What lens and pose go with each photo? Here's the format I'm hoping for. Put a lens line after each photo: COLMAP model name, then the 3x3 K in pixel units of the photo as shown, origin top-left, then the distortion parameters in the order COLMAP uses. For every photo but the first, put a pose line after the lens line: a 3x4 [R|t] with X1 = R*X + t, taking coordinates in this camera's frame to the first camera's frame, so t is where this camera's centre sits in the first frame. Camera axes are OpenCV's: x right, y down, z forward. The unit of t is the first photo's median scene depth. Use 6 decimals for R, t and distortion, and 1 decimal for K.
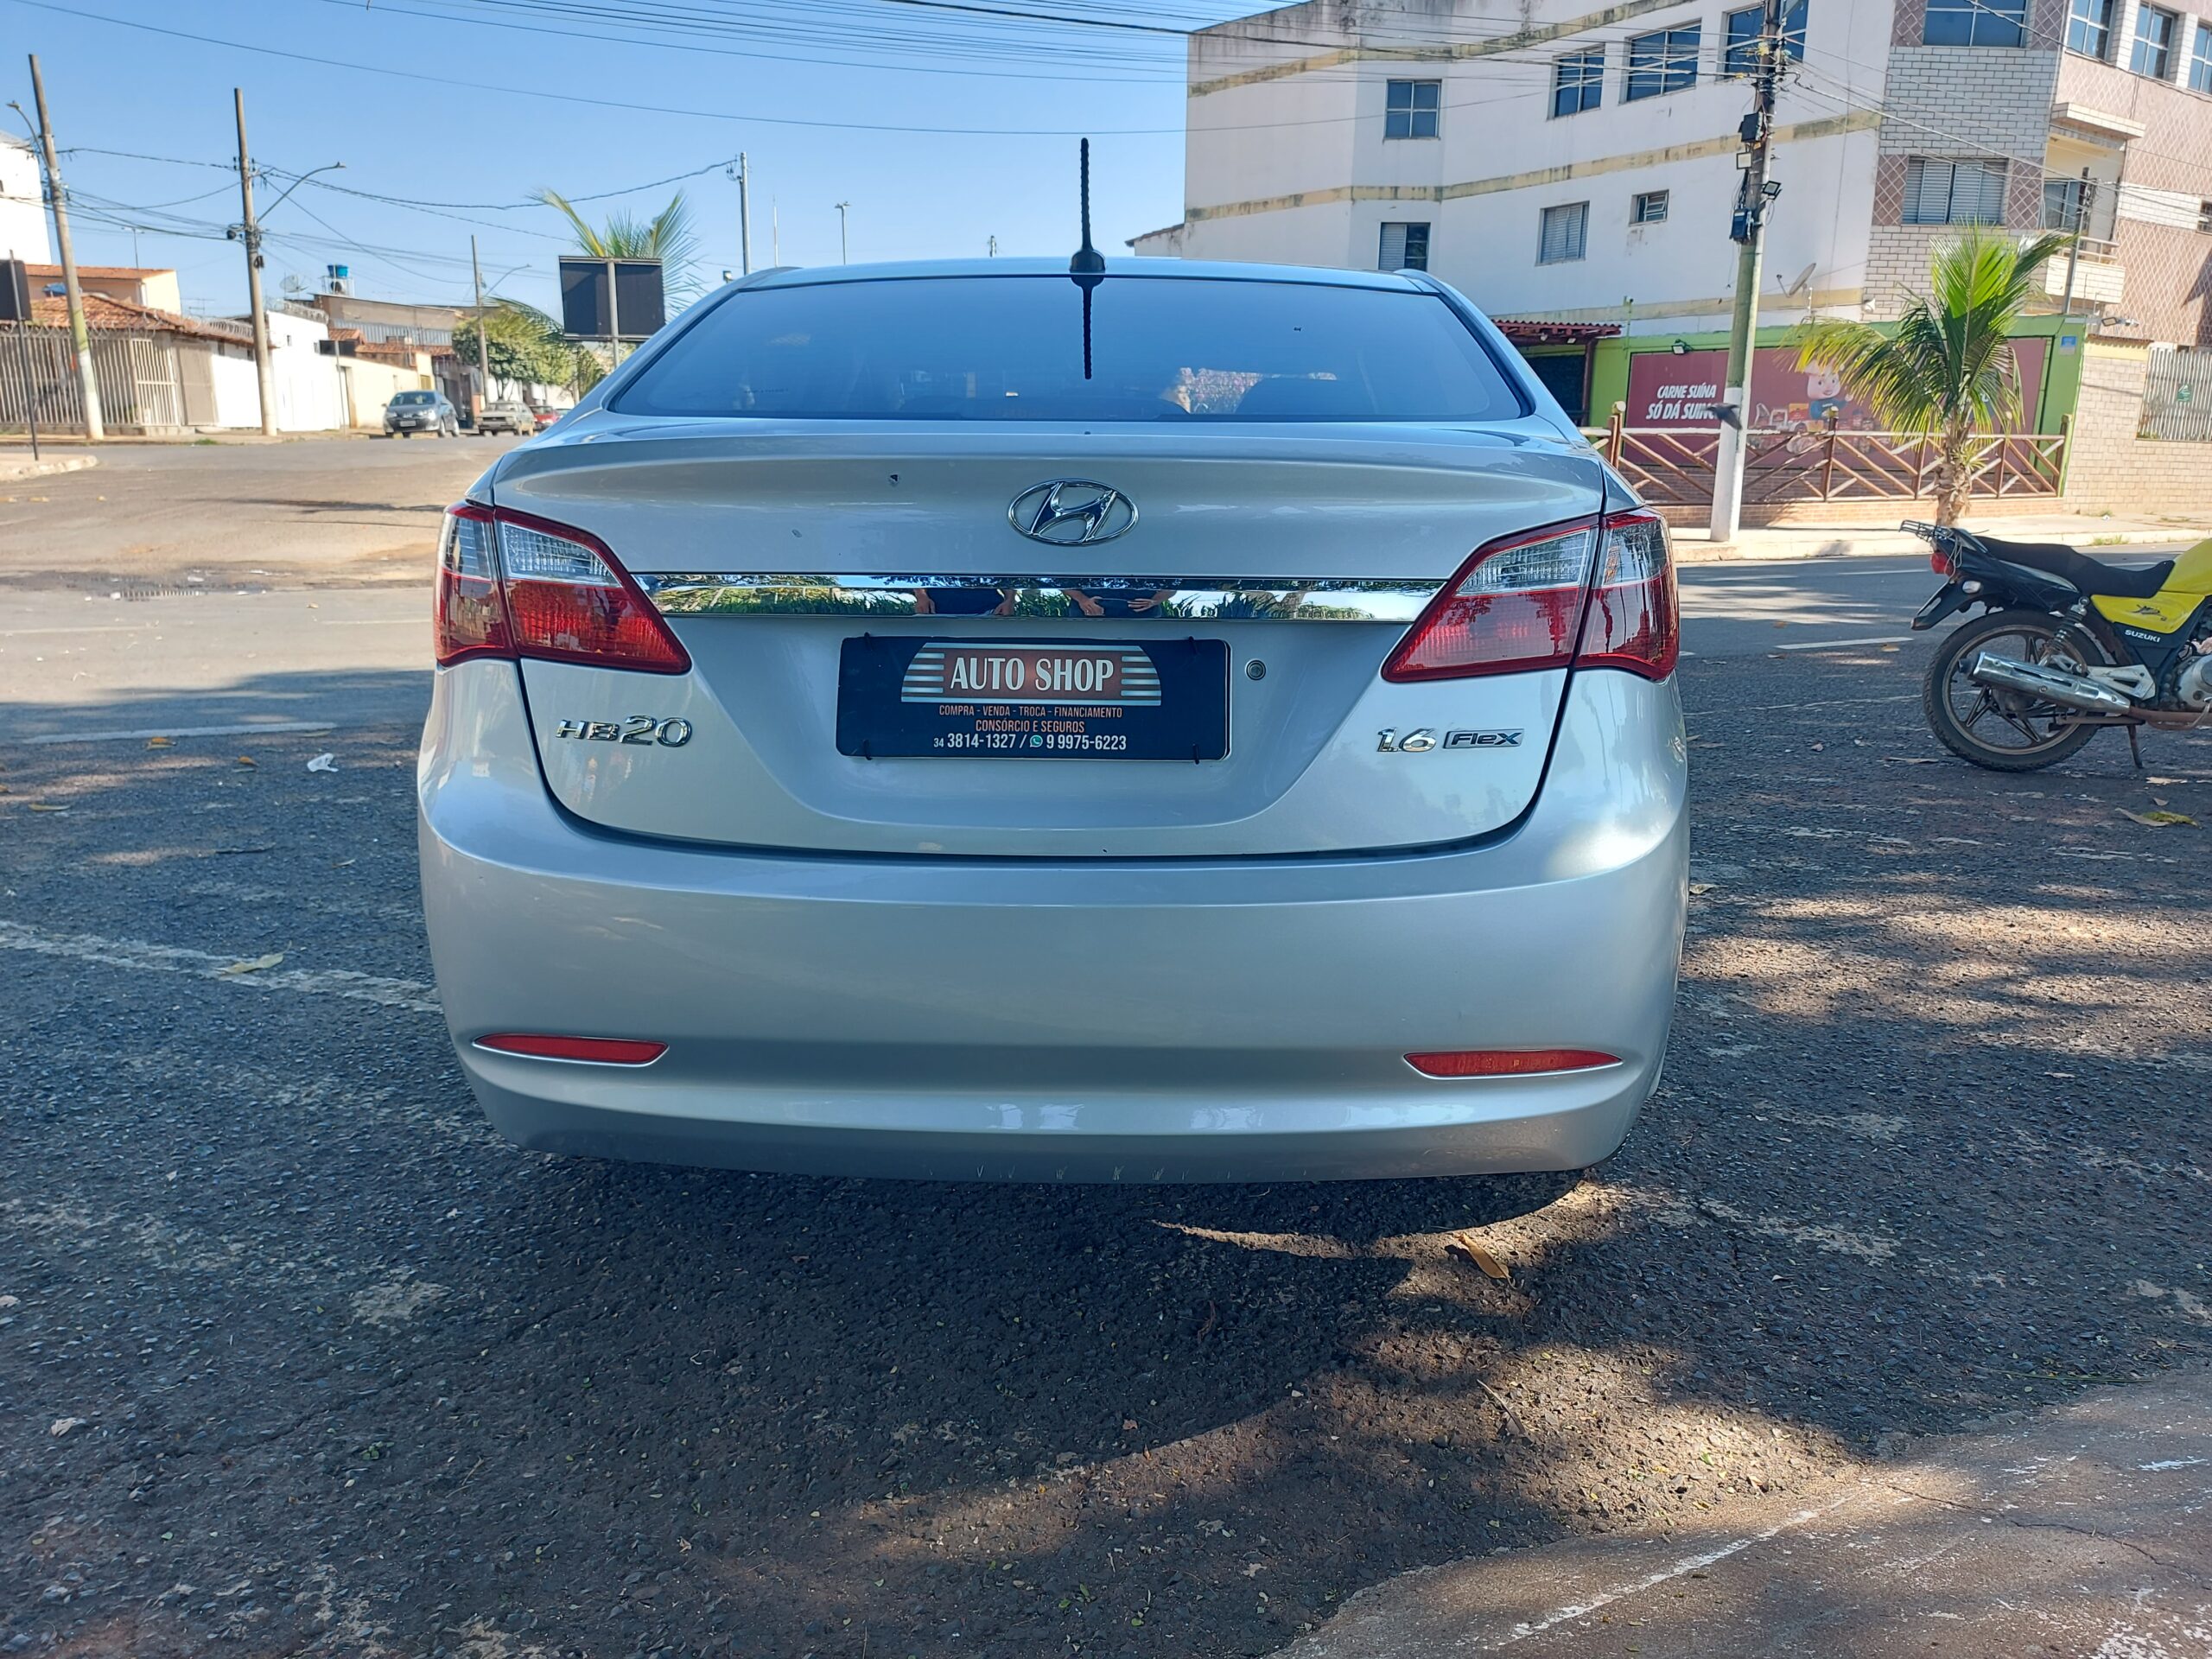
lens RADIAL K [[1619.6, 0, 1110.2], [0, 1619.6, 825.3], [0, 0, 1]] dist [0.039453, -0.044745]
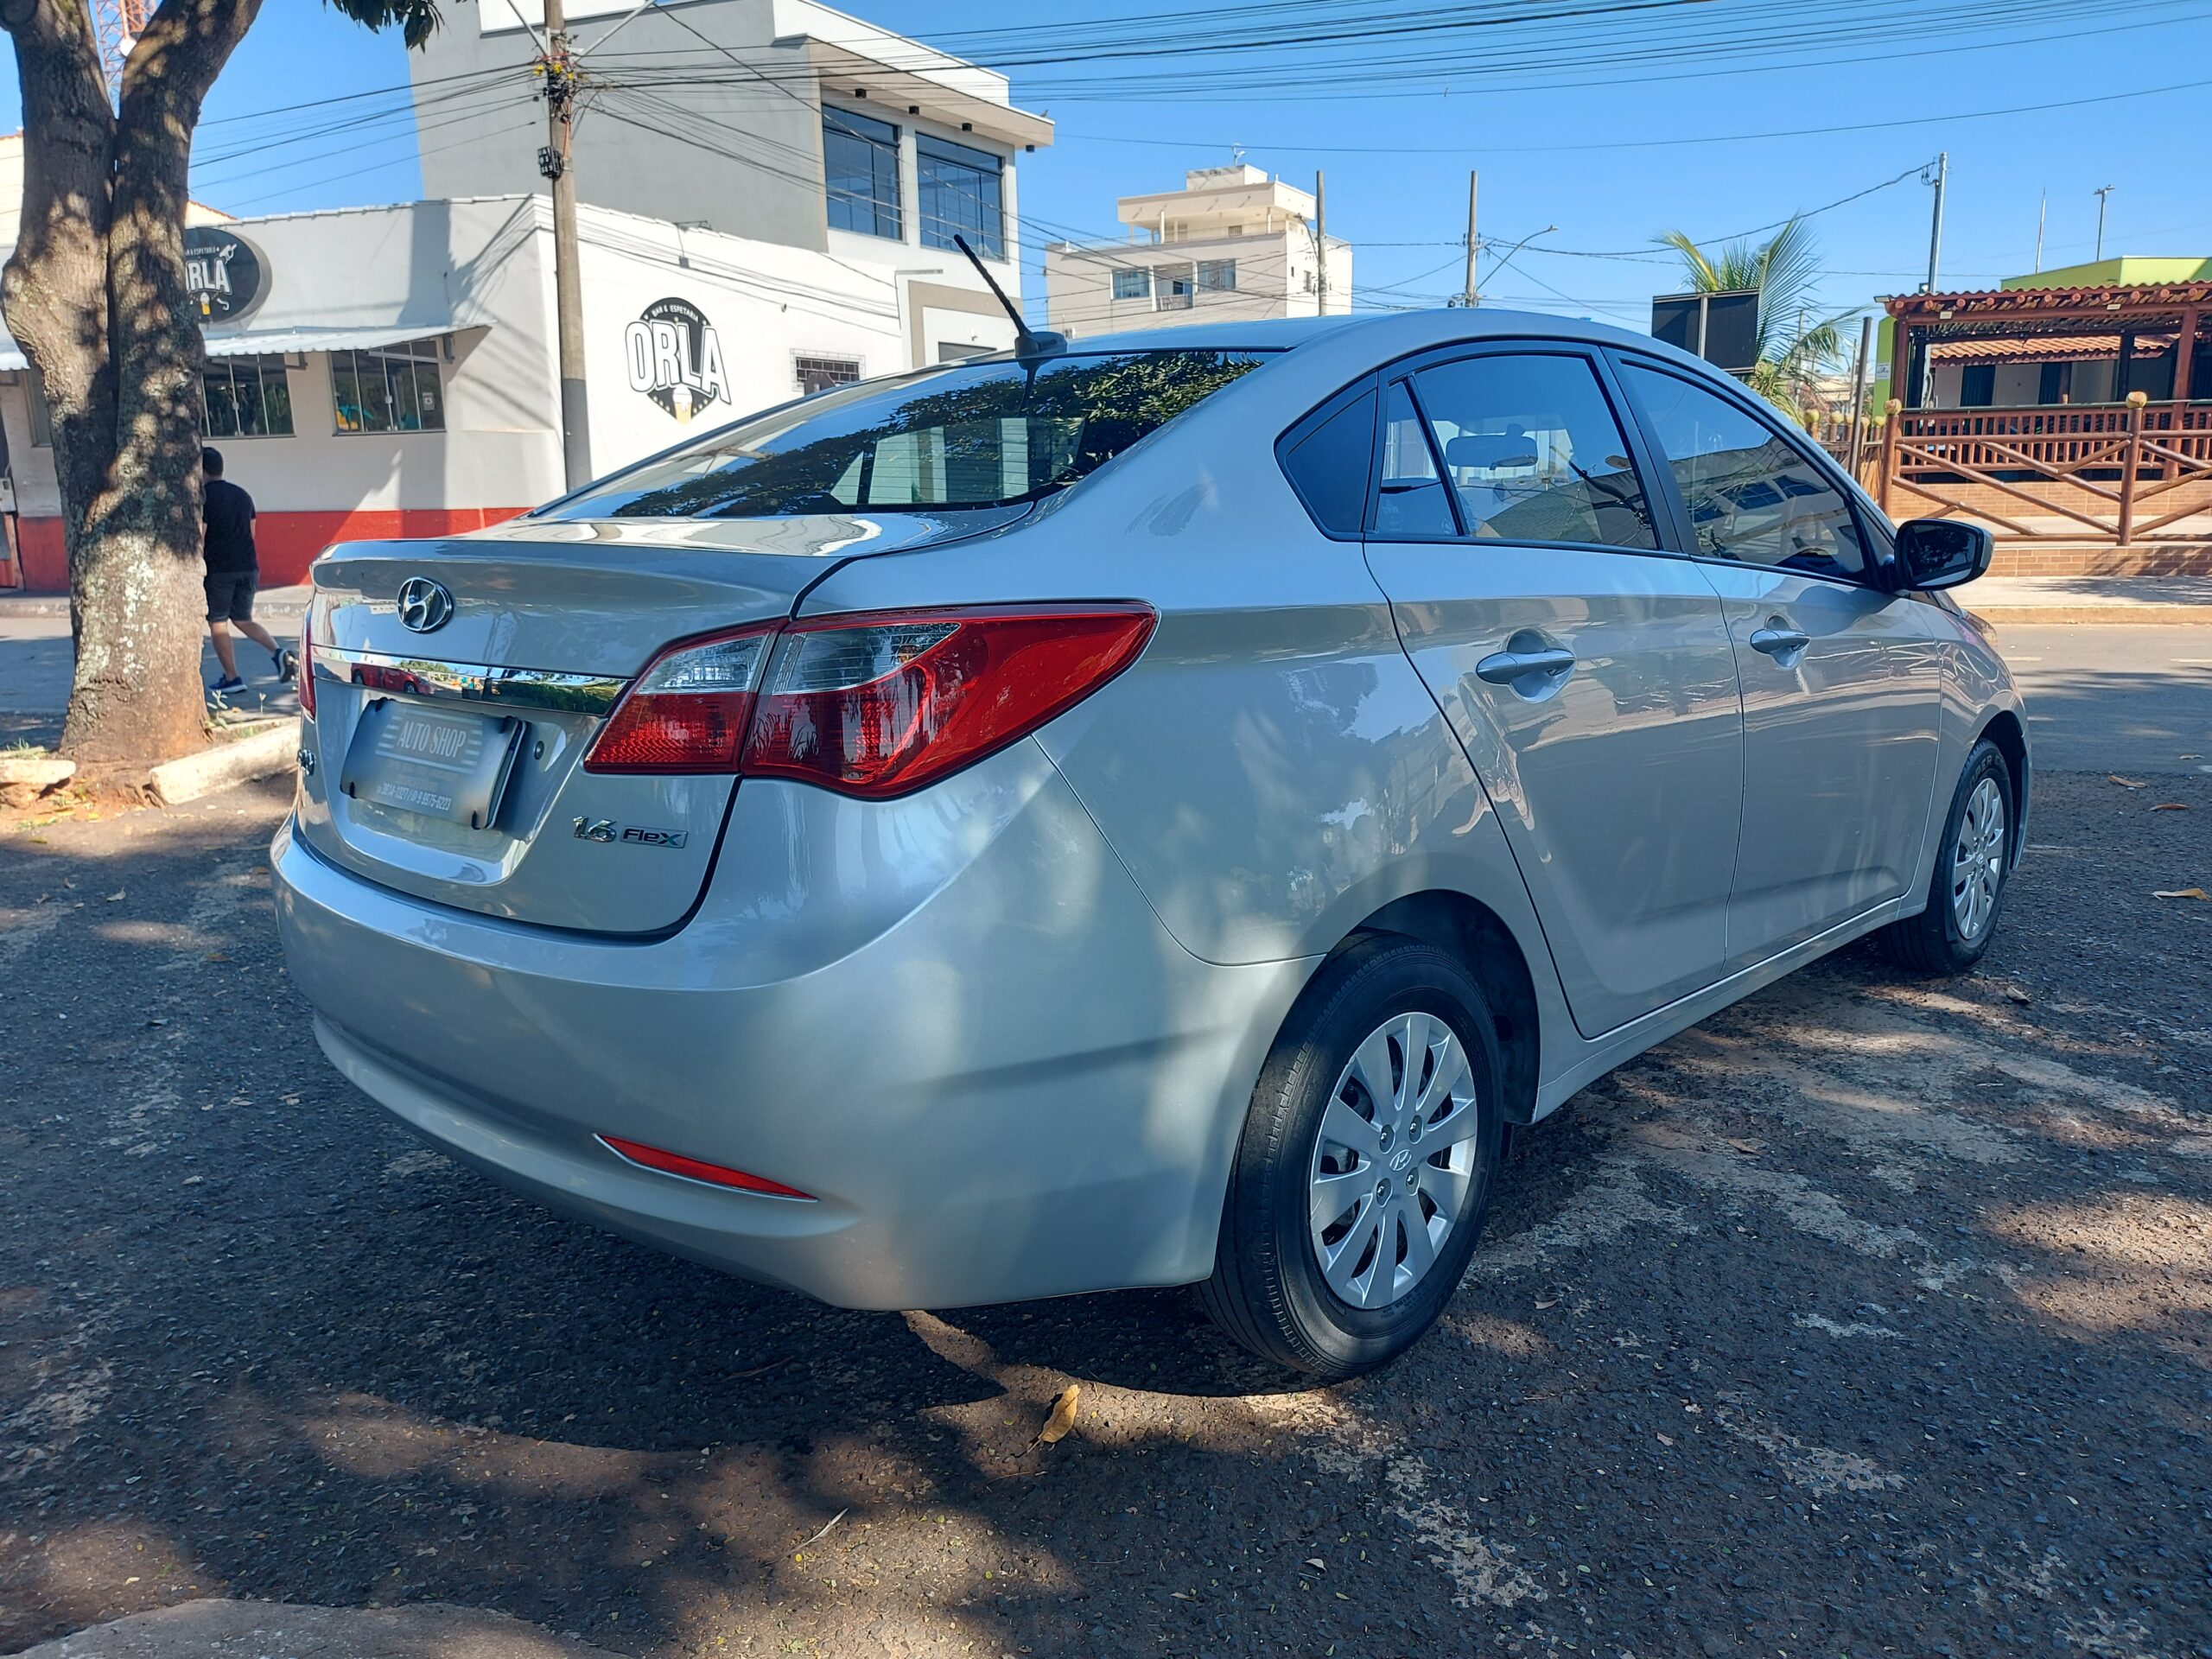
lens RADIAL K [[1619.6, 0, 1112.7], [0, 1619.6, 829.3], [0, 0, 1]] dist [0.039453, -0.044745]
pose [[0.748909, 0.105913, -0.654155, 0.080396], [-0.116748, 0.992792, 0.027082, -0.008530], [0.652308, 0.056090, 0.755876, 0.031265]]
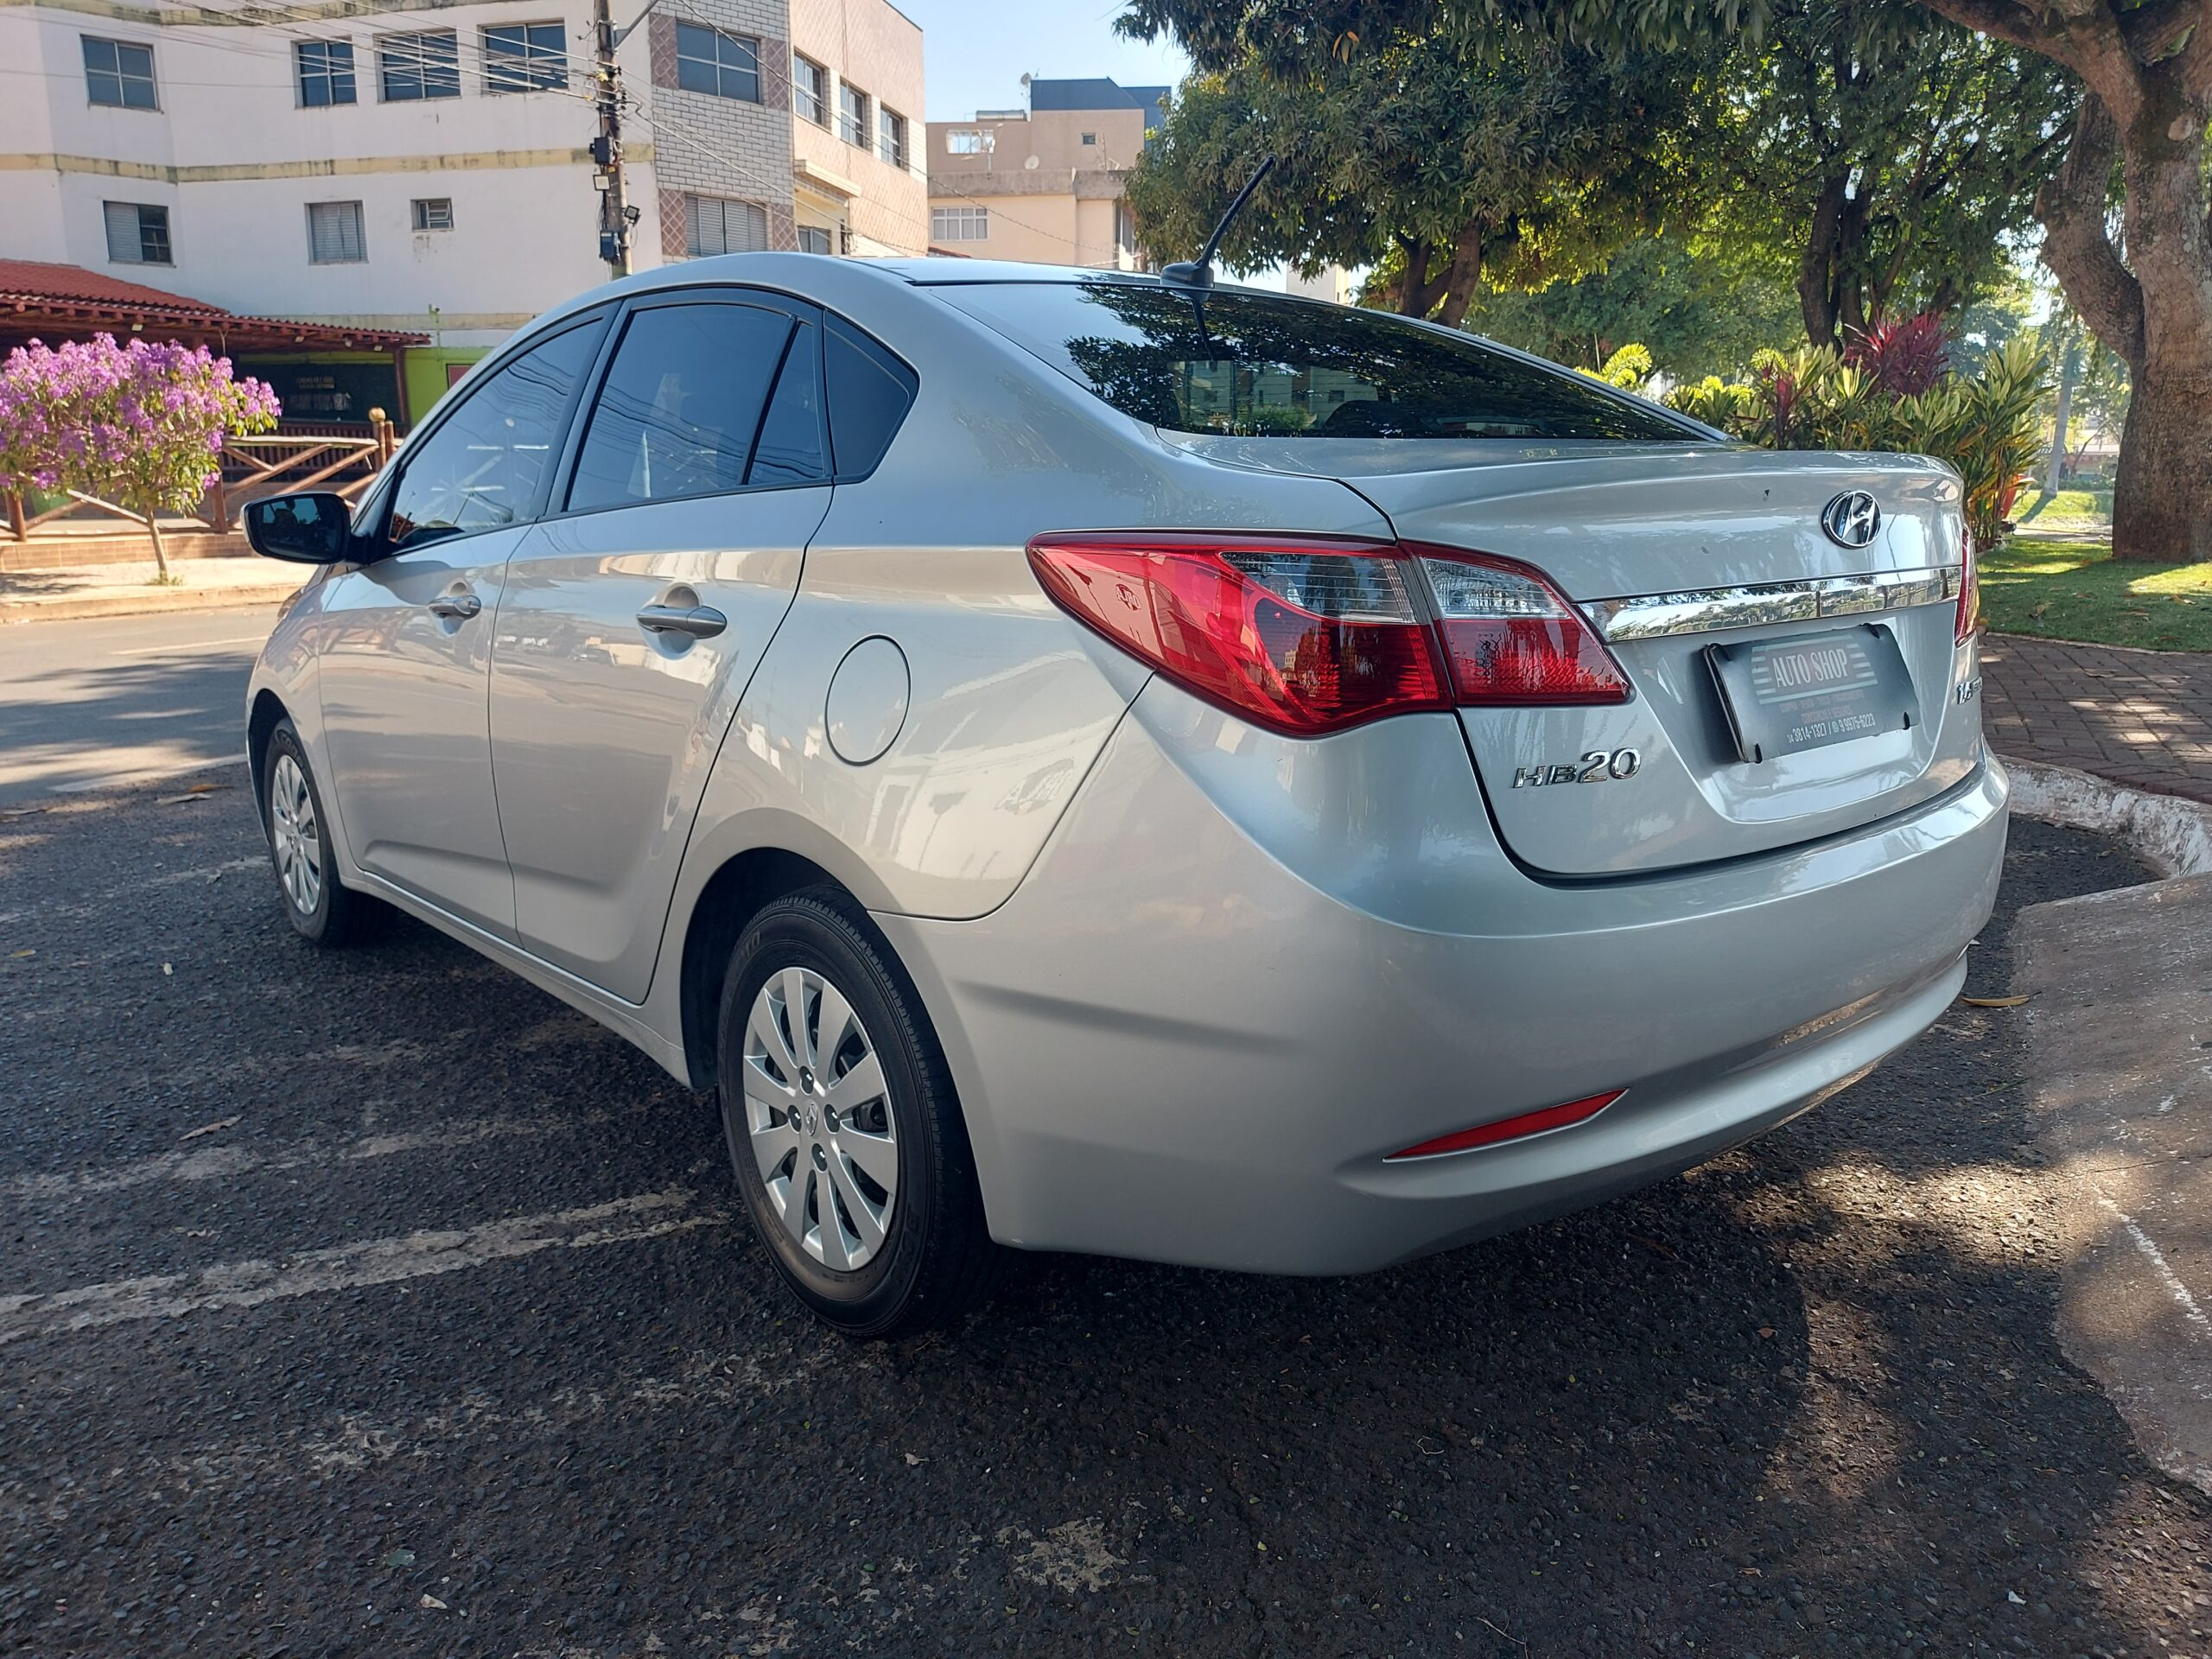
lens RADIAL K [[1619.6, 0, 1098.2], [0, 1619.6, 835.7], [0, 0, 1]] dist [0.039453, -0.044745]
pose [[0.737692, -0.155576, 0.656968, -0.084676], [0.156545, 0.985983, 0.057709, -0.009183], [-0.656738, 0.060274, 0.751706, 0.035561]]
